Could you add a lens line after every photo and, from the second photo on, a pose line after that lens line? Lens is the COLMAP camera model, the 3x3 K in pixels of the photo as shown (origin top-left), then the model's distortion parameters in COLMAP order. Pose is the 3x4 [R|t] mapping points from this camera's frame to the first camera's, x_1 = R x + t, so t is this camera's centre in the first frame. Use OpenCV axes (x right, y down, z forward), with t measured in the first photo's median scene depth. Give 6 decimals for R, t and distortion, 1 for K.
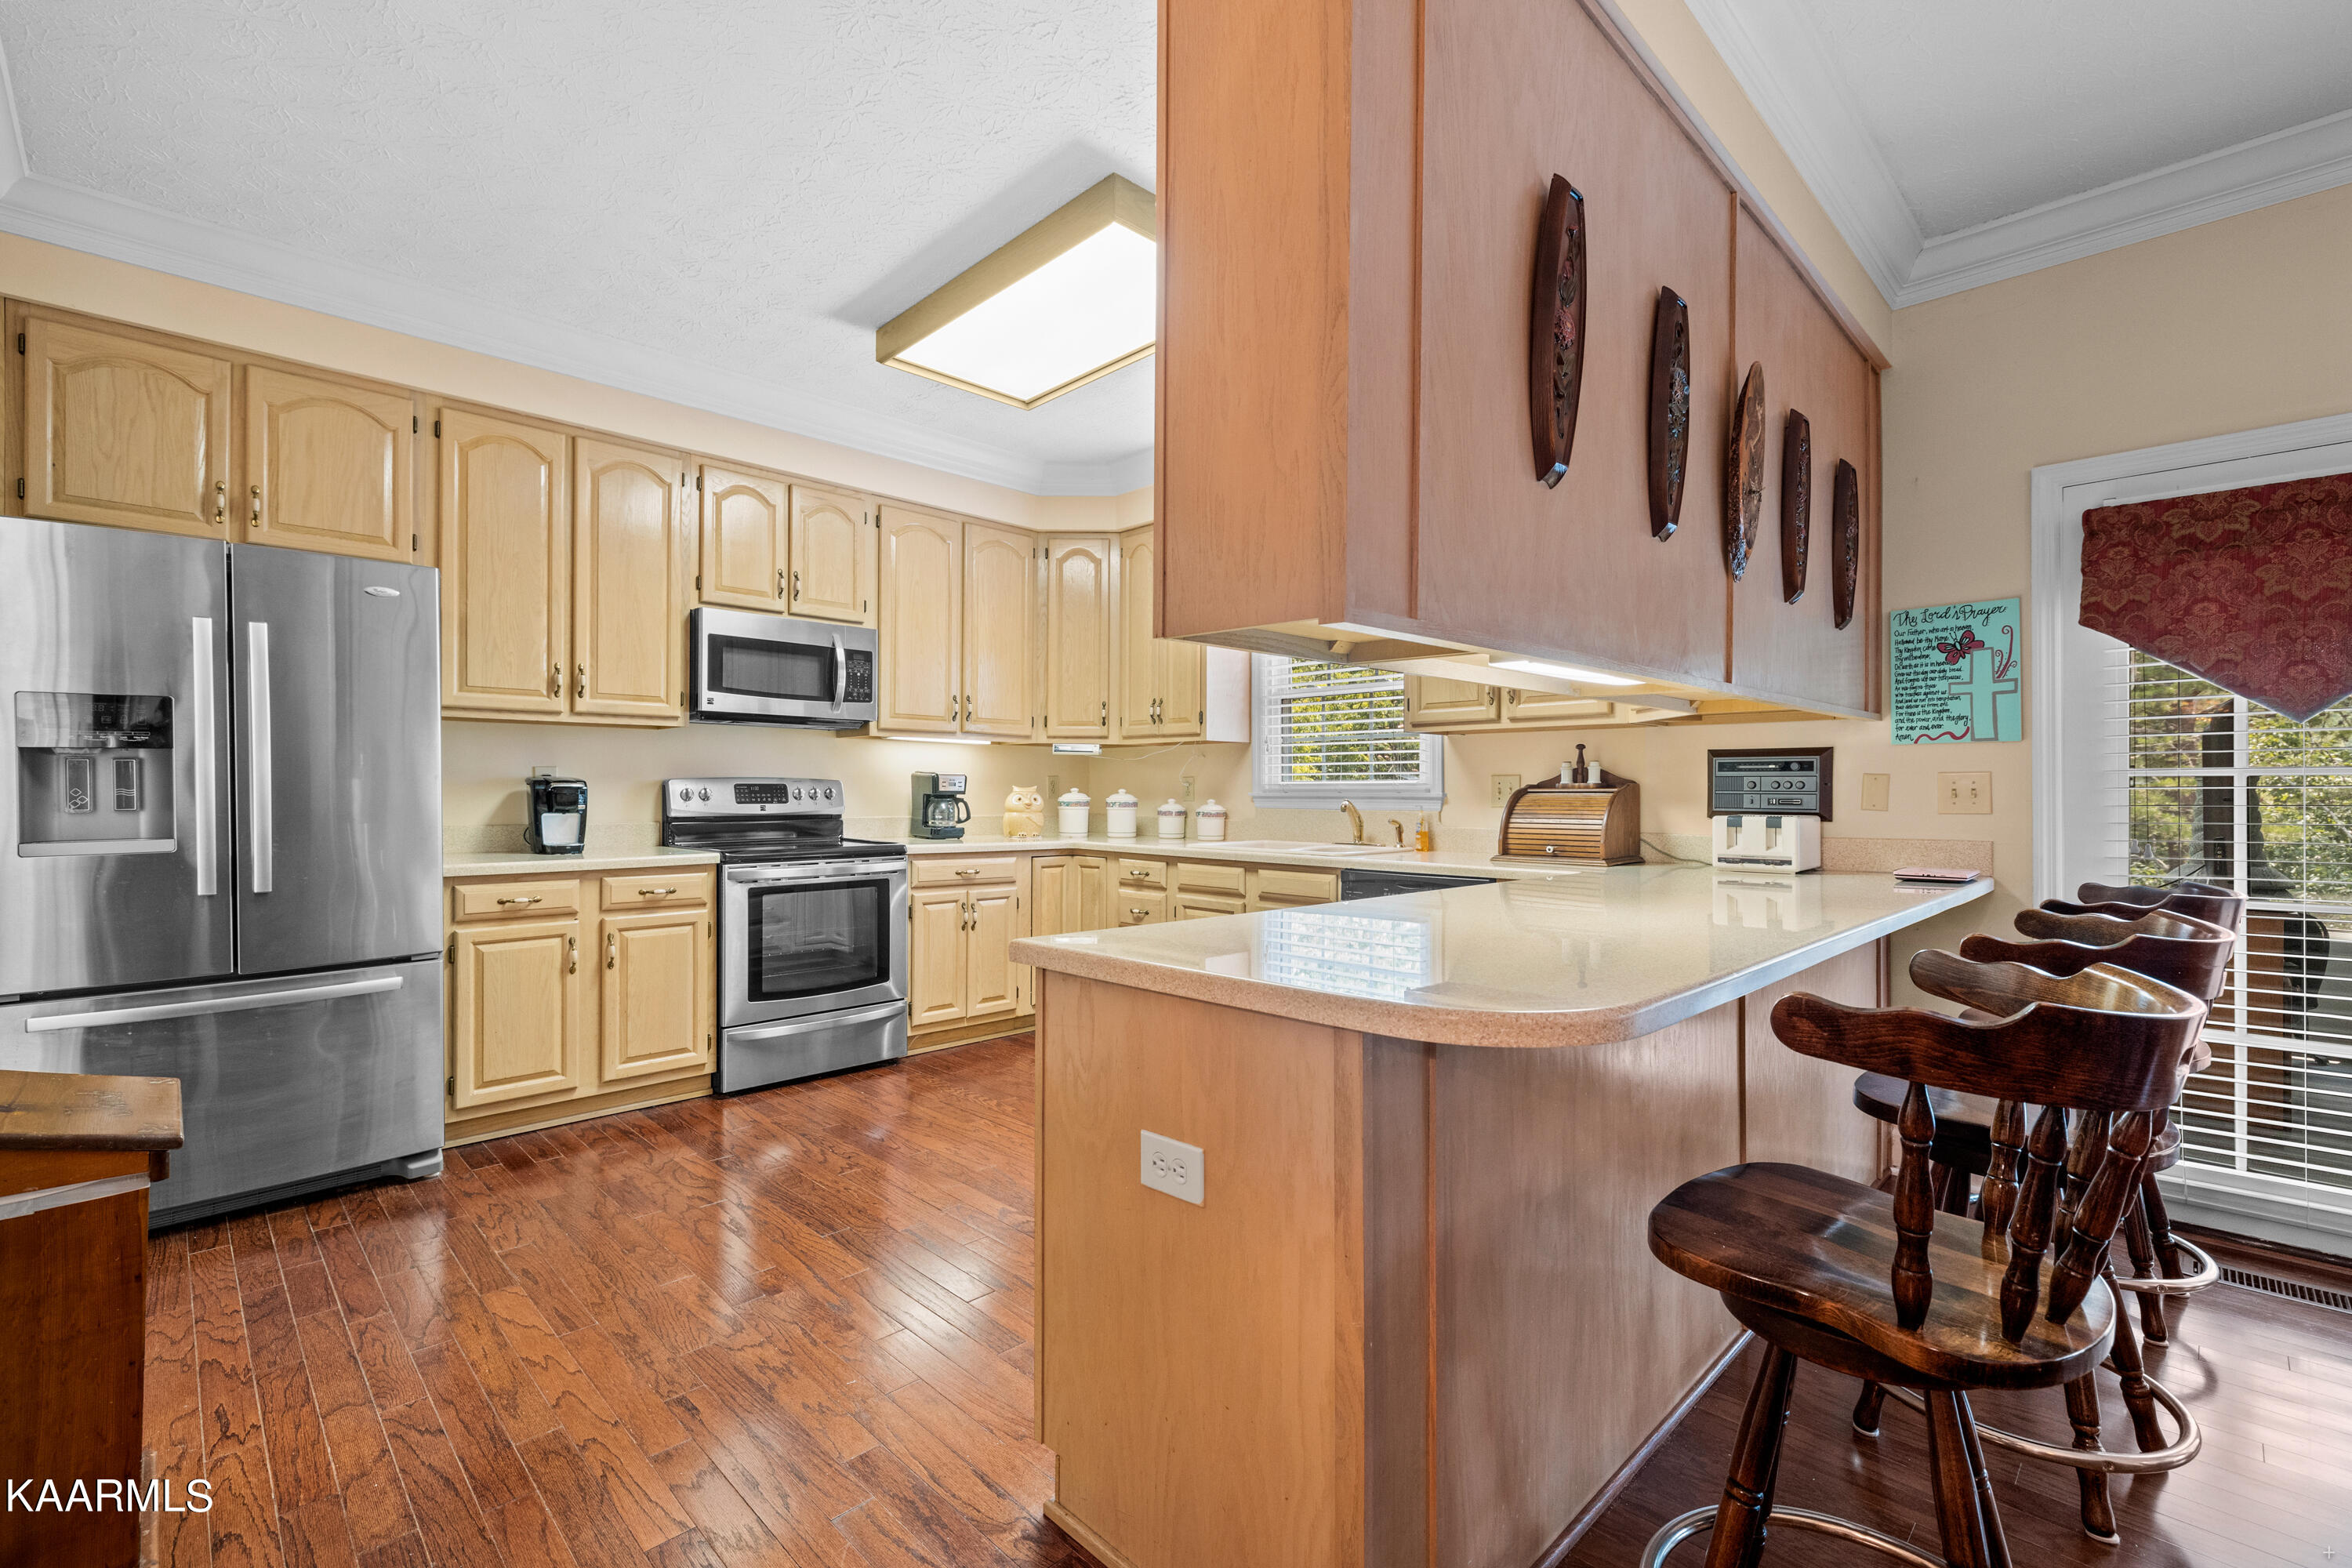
lens RADIAL K [[1032.0, 0, 1176.0], [0, 1032.0, 784.0], [0, 0, 1]] dist [0.018143, -0.000053]
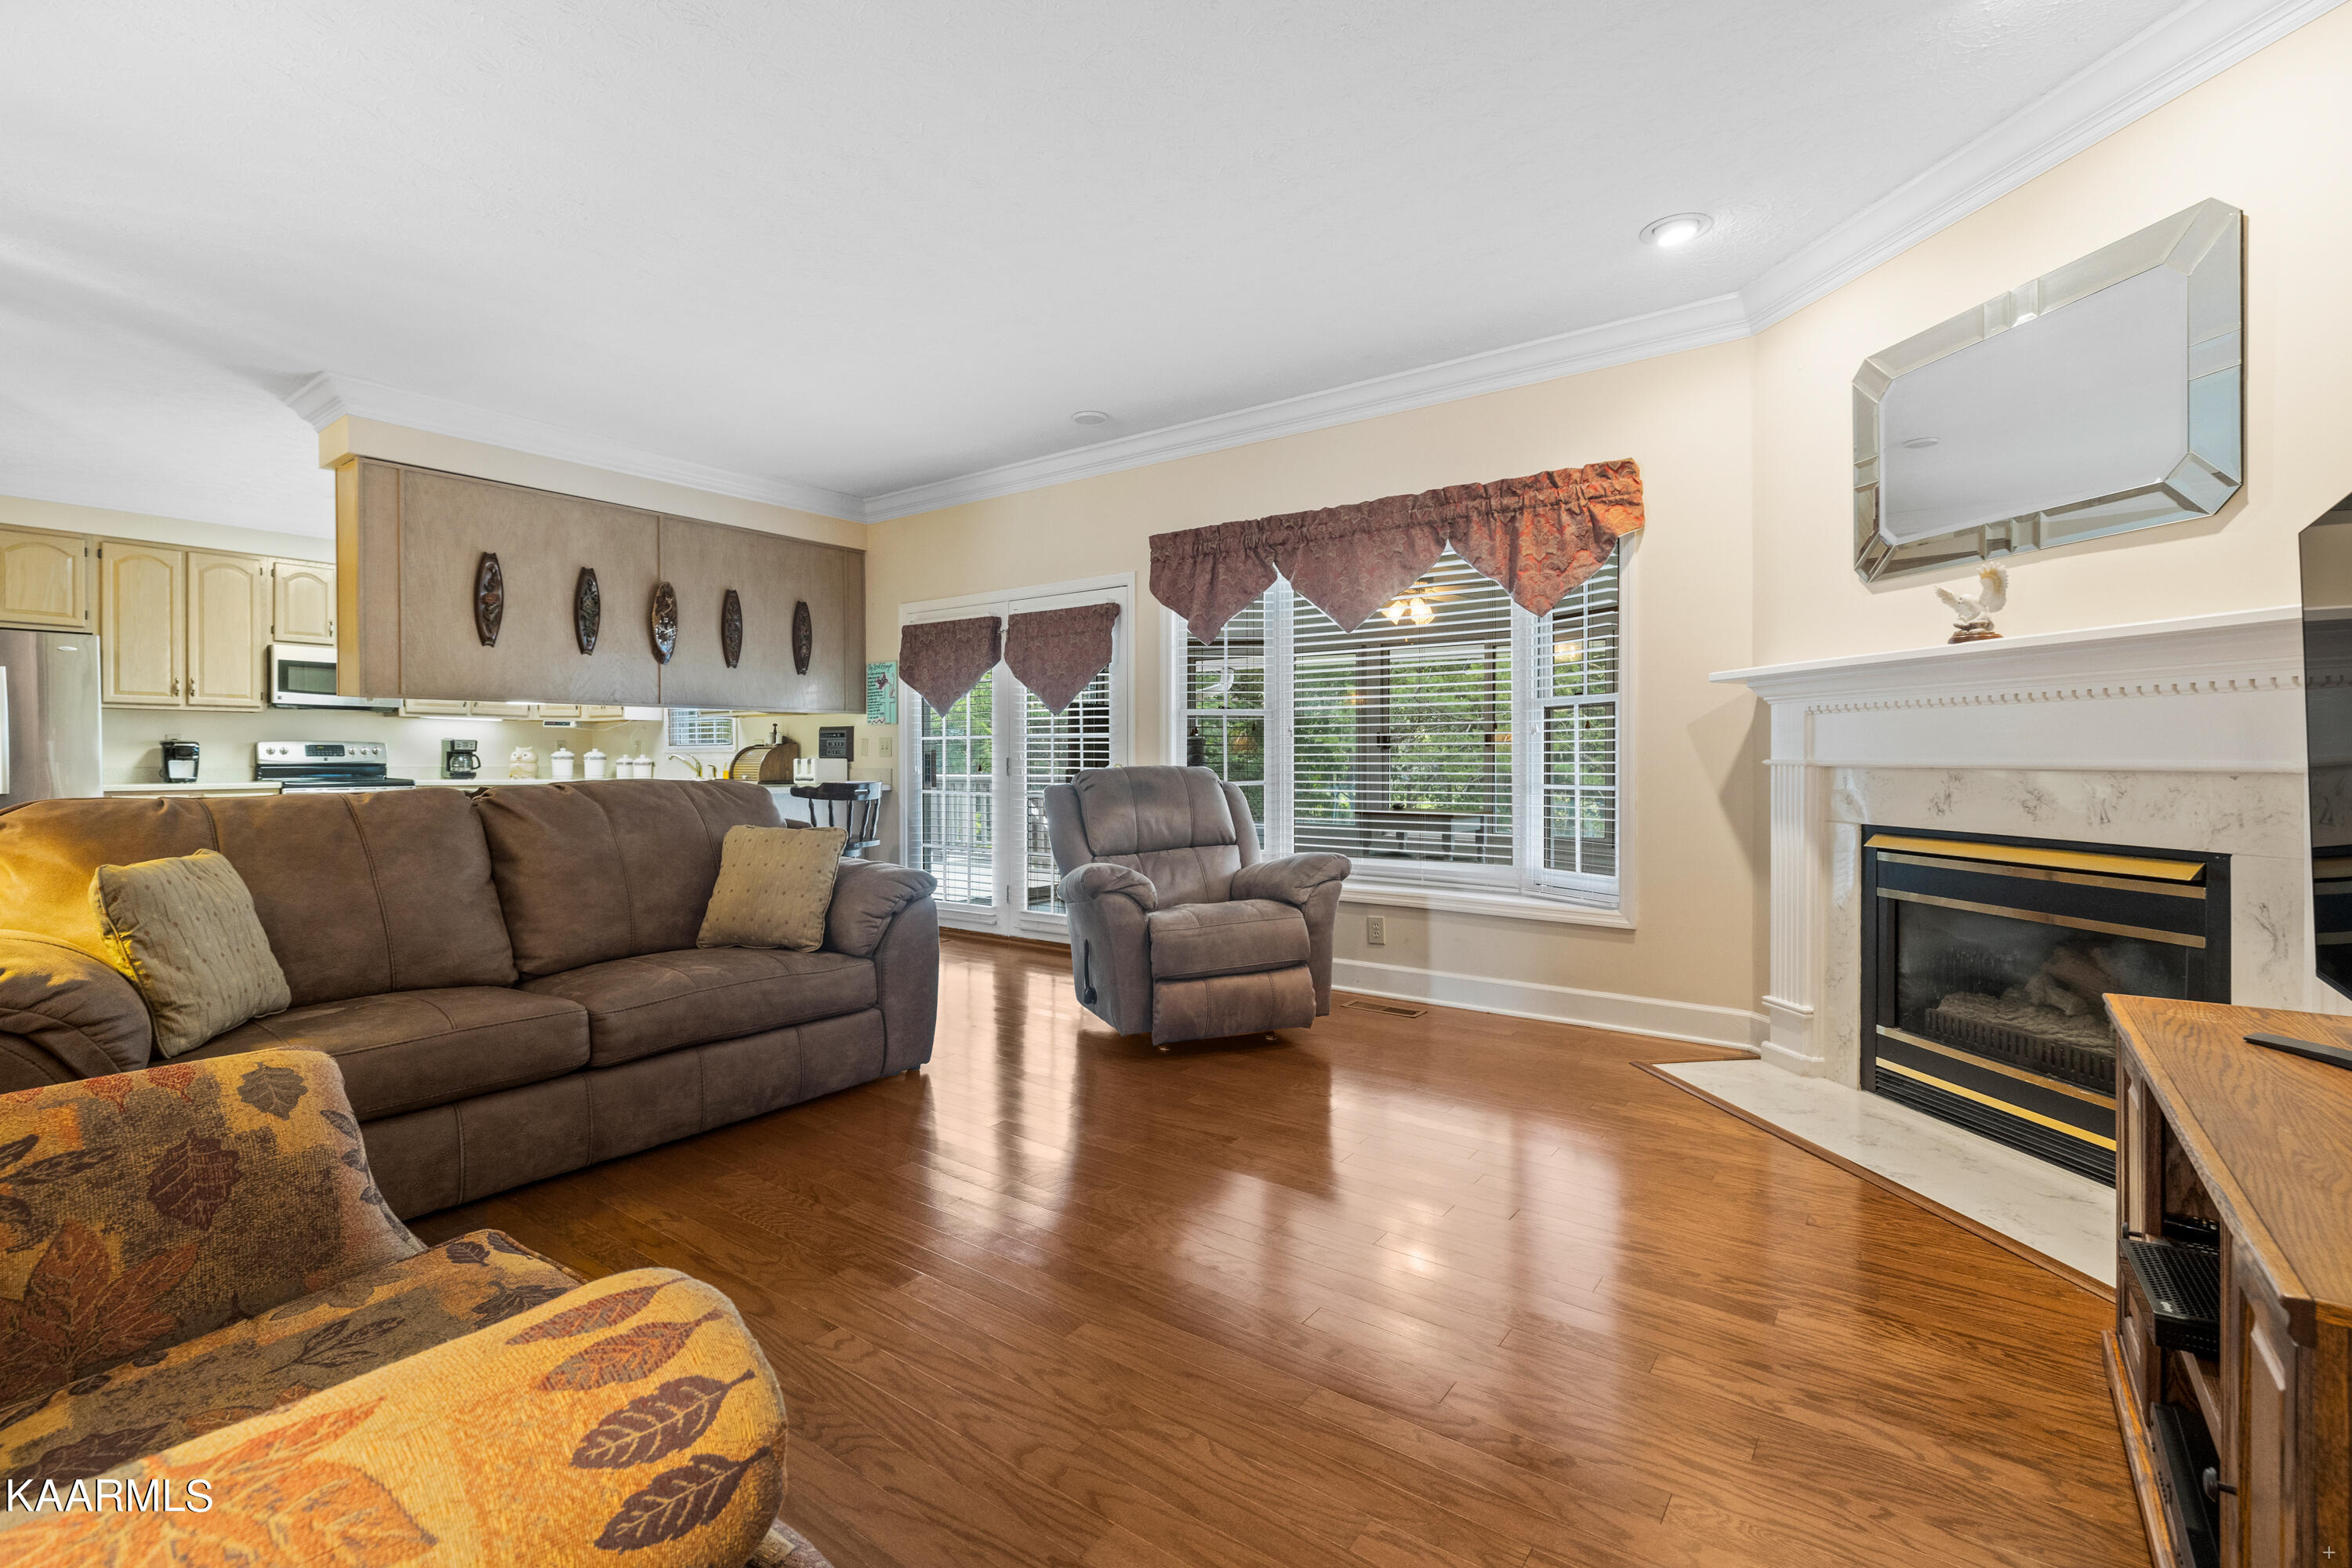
lens RADIAL K [[1043.1, 0, 1178.7], [0, 1043.1, 763.7], [0, 0, 1]] dist [0.000957, 0.000009]
pose [[0.988369, -0.003377, 0.152039, 0.819657], [0.001626, 0.999931, 0.011643, 0.015023], [-0.152068, -0.011260, 0.988306, -1.024698]]
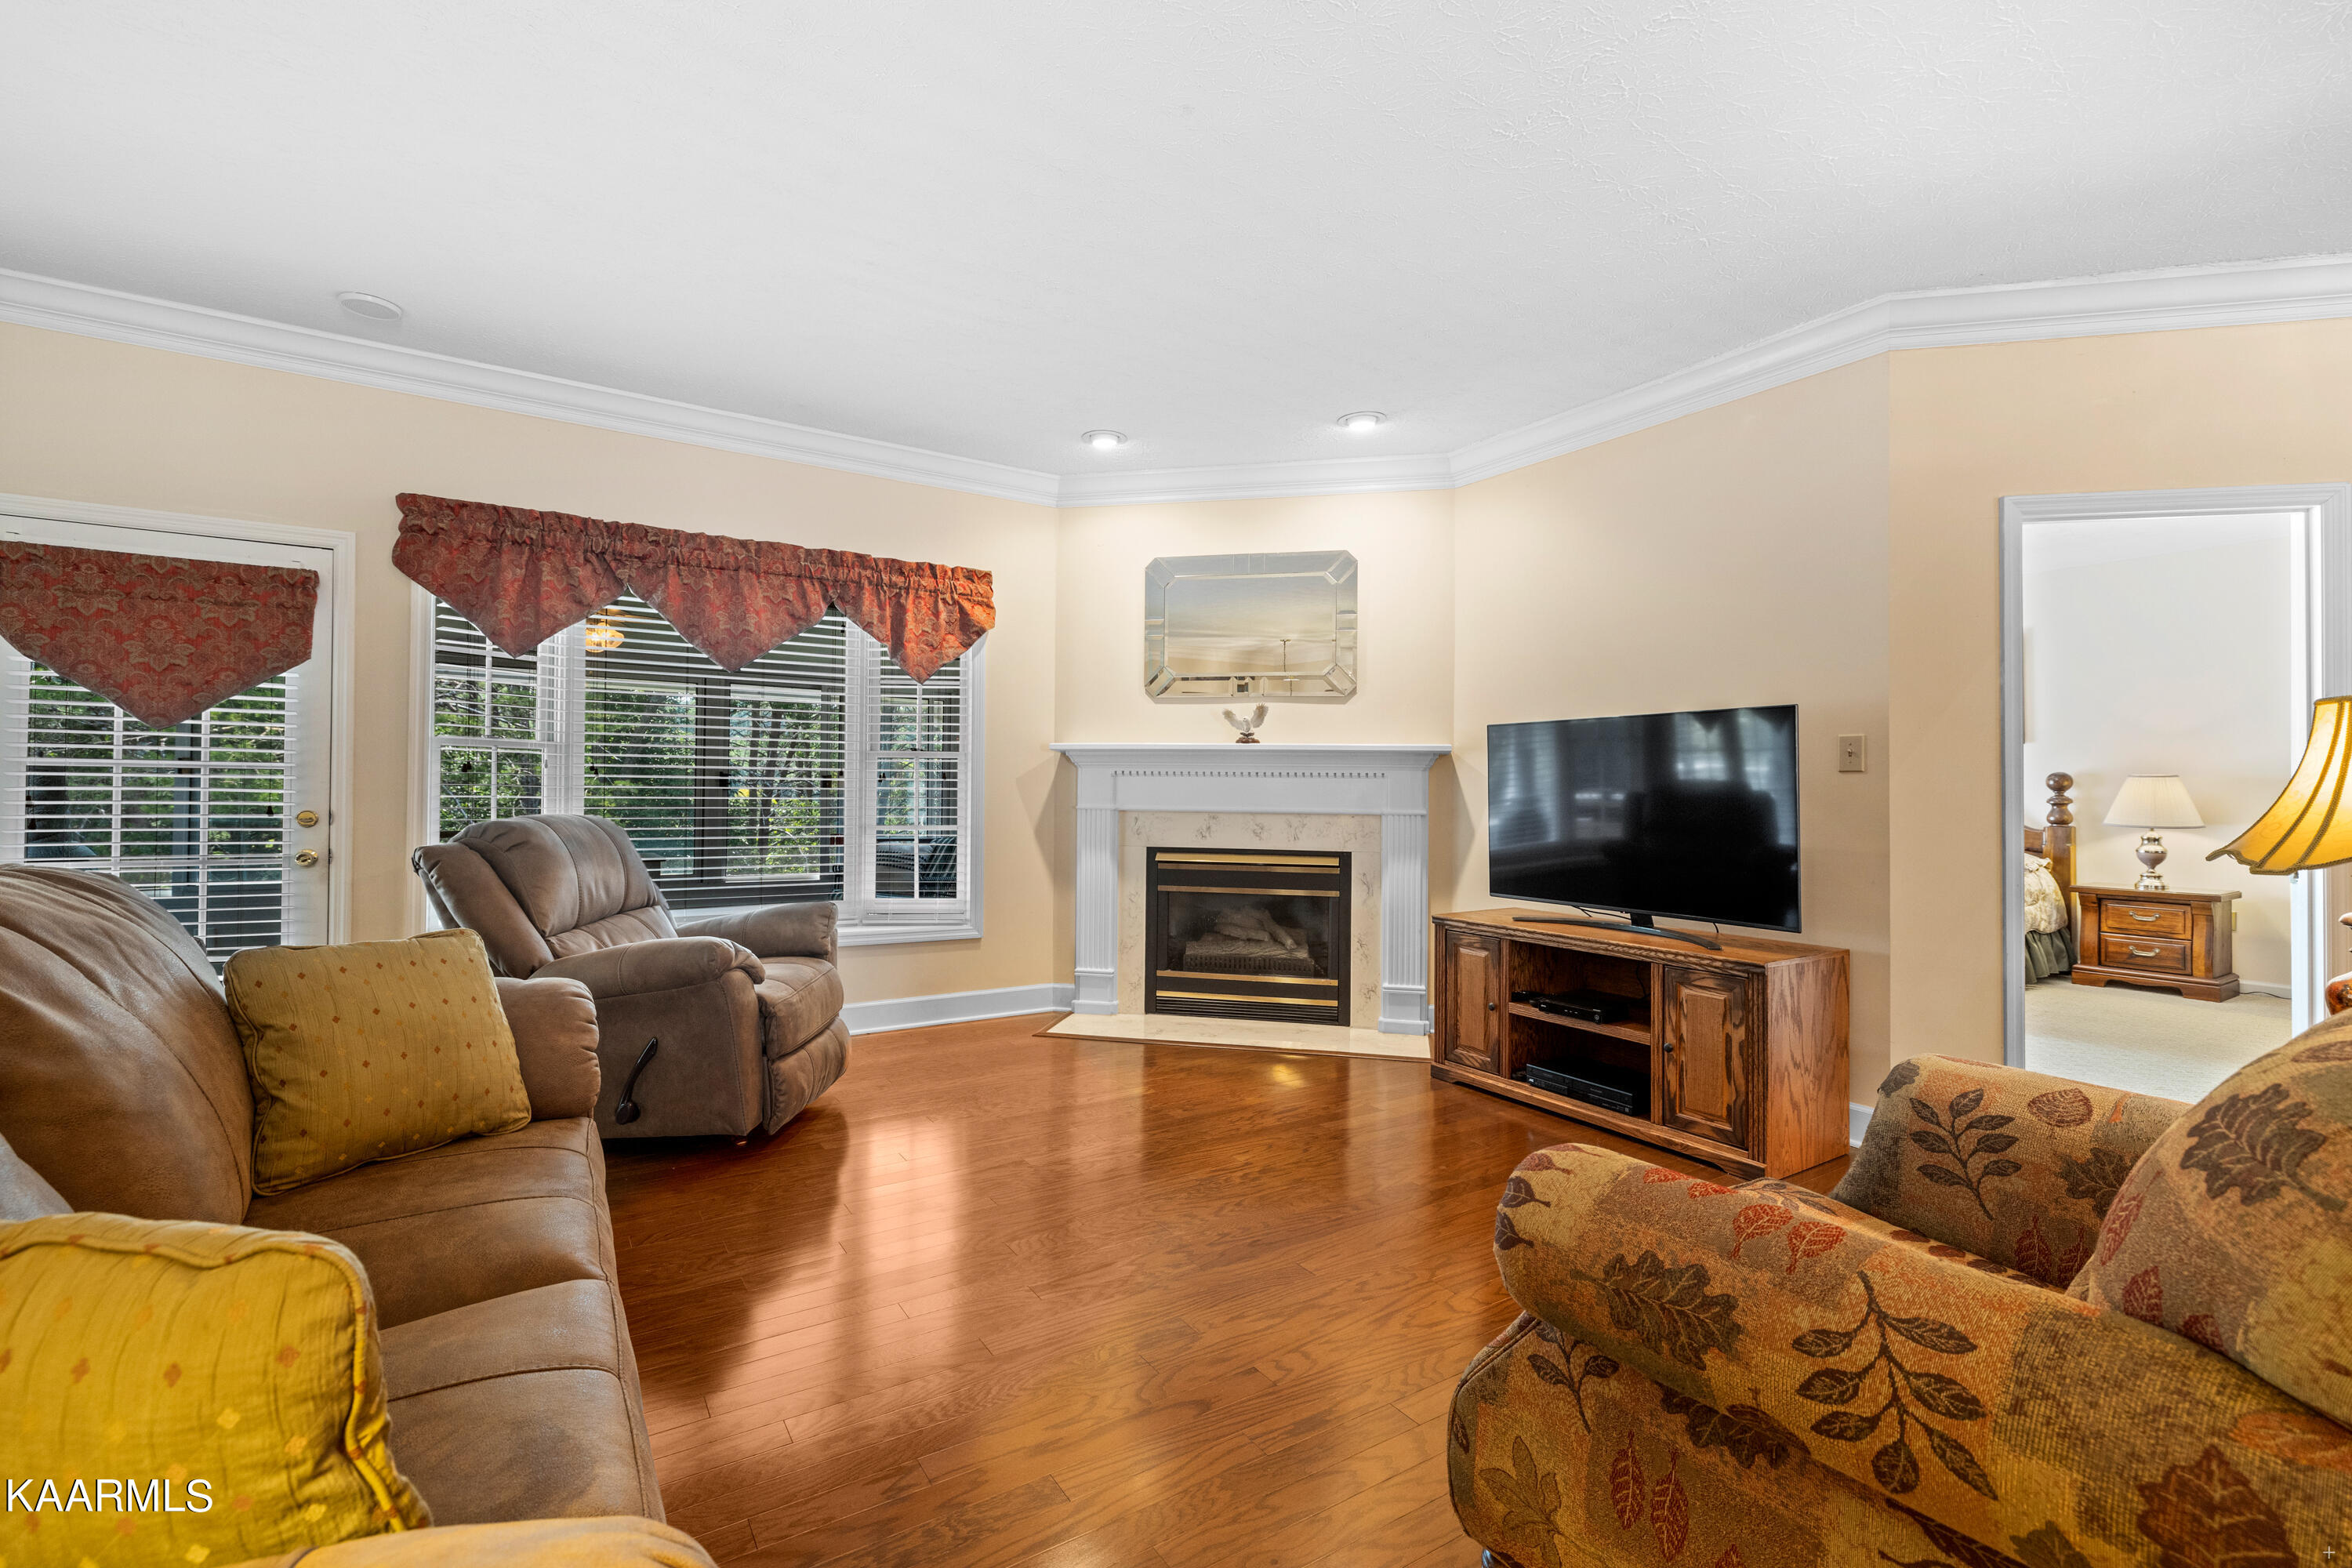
lens RADIAL K [[1009.2, 0, 1176.9], [0, 1009.2, 777.6], [0, 0, 1]] dist [-0.000712, -0.000148]
pose [[0.211155, 0.012704, 0.977370, 0.226210], [-0.016857, 0.999814, -0.009354, -0.003019], [-0.977307, -0.014501, 0.211330, -0.586139]]
